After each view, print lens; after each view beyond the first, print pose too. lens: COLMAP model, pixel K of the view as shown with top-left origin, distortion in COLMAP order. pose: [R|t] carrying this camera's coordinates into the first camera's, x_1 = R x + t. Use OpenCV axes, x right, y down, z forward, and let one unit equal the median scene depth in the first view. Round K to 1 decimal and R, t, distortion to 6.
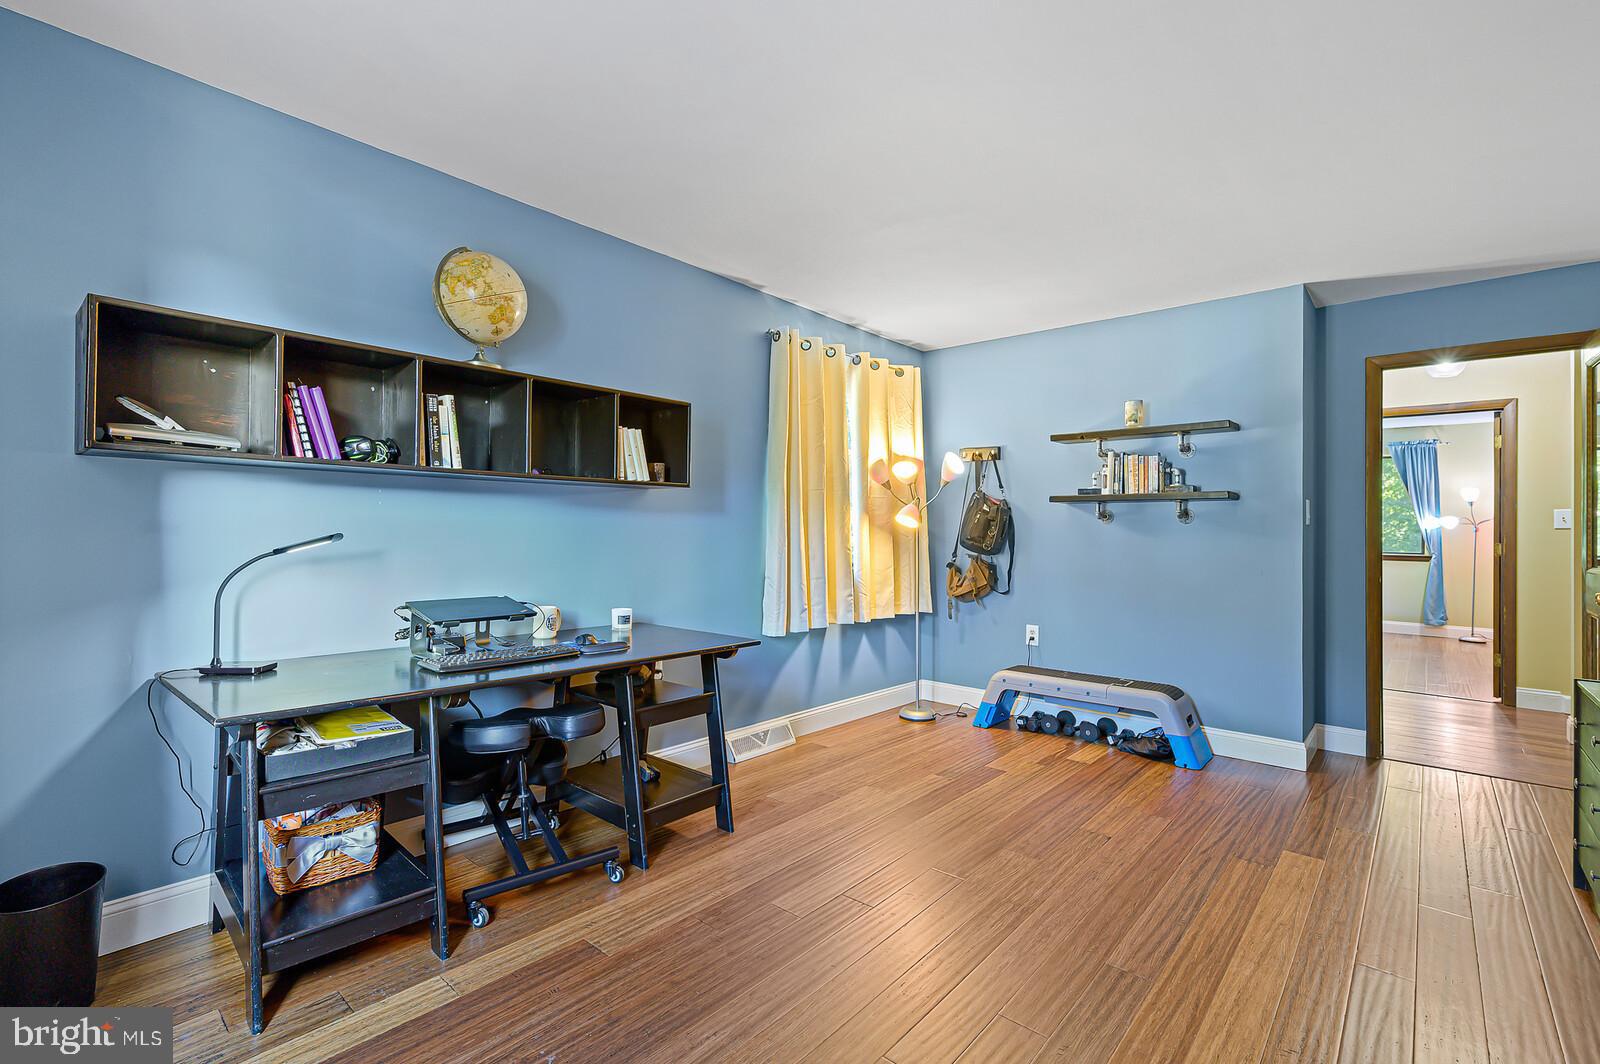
lens RADIAL K [[703.1, 0, 797.0], [0, 703.1, 523.2], [0, 0, 1]] dist [0.003760, 0.000470]
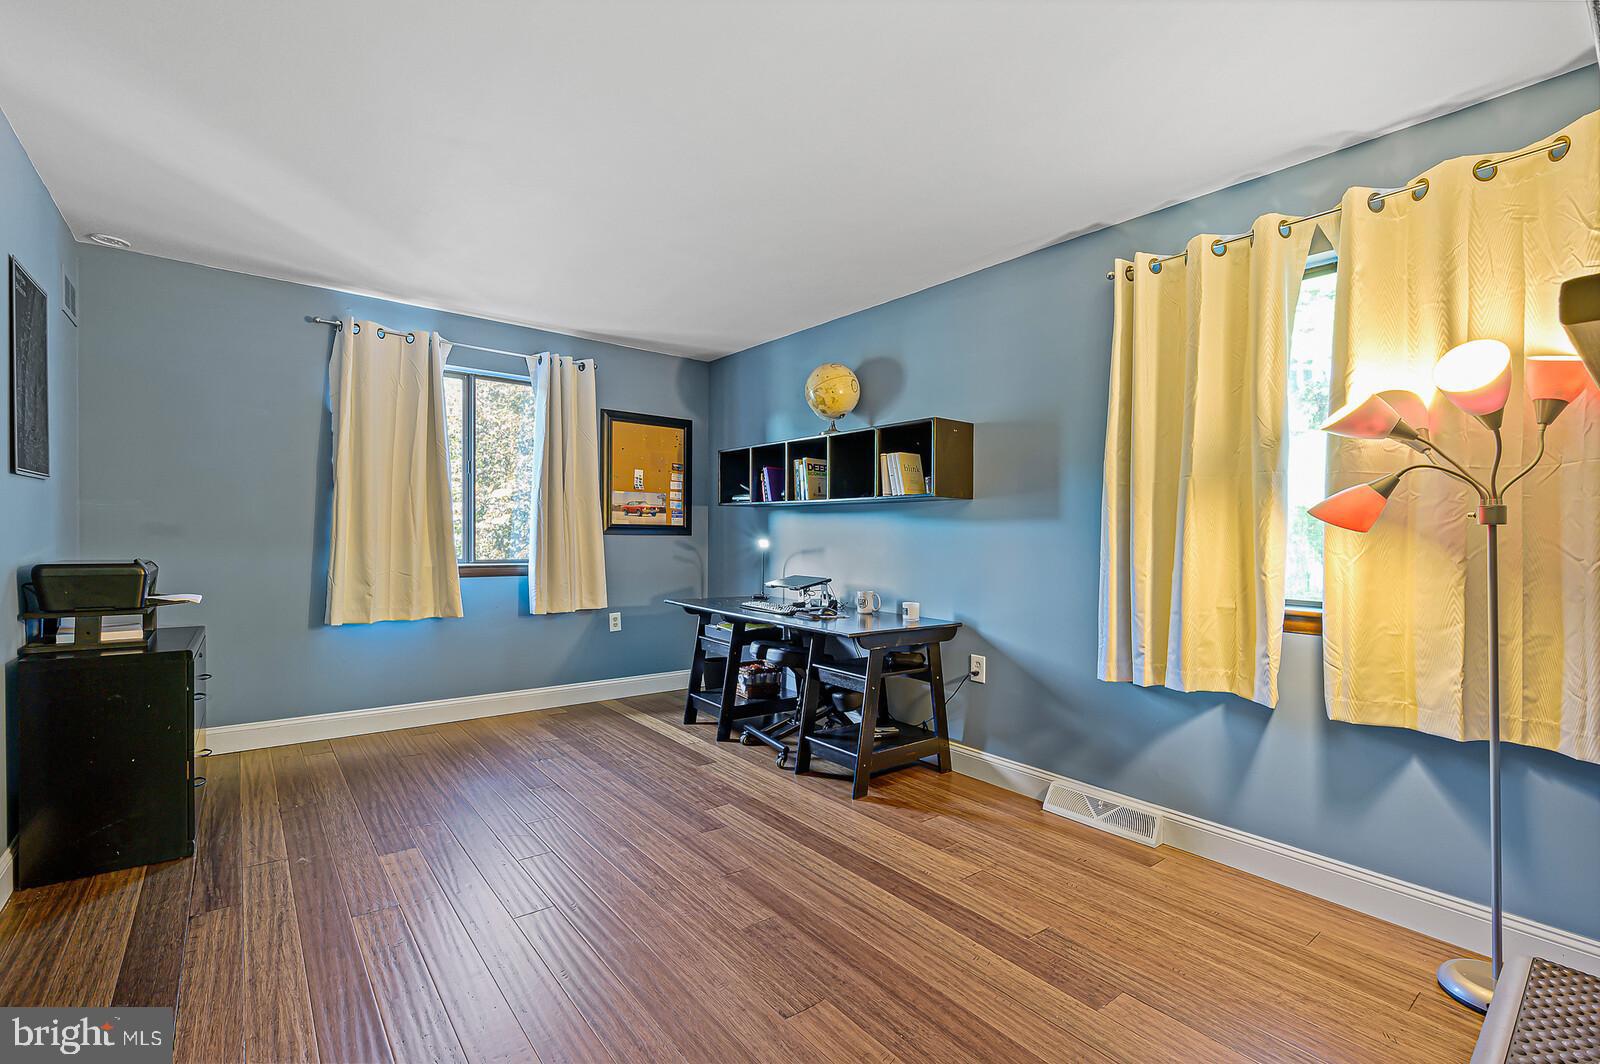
lens RADIAL K [[703.1, 0, 809.0], [0, 703.1, 544.3], [0, 0, 1]] dist [0.003760, 0.000470]
pose [[-0.153541, -0.000359, -0.988142, 0.887137], [-0.007756, 0.999970, 0.000842, 0.020996], [0.988112, 0.007793, -0.153539, 0.931832]]
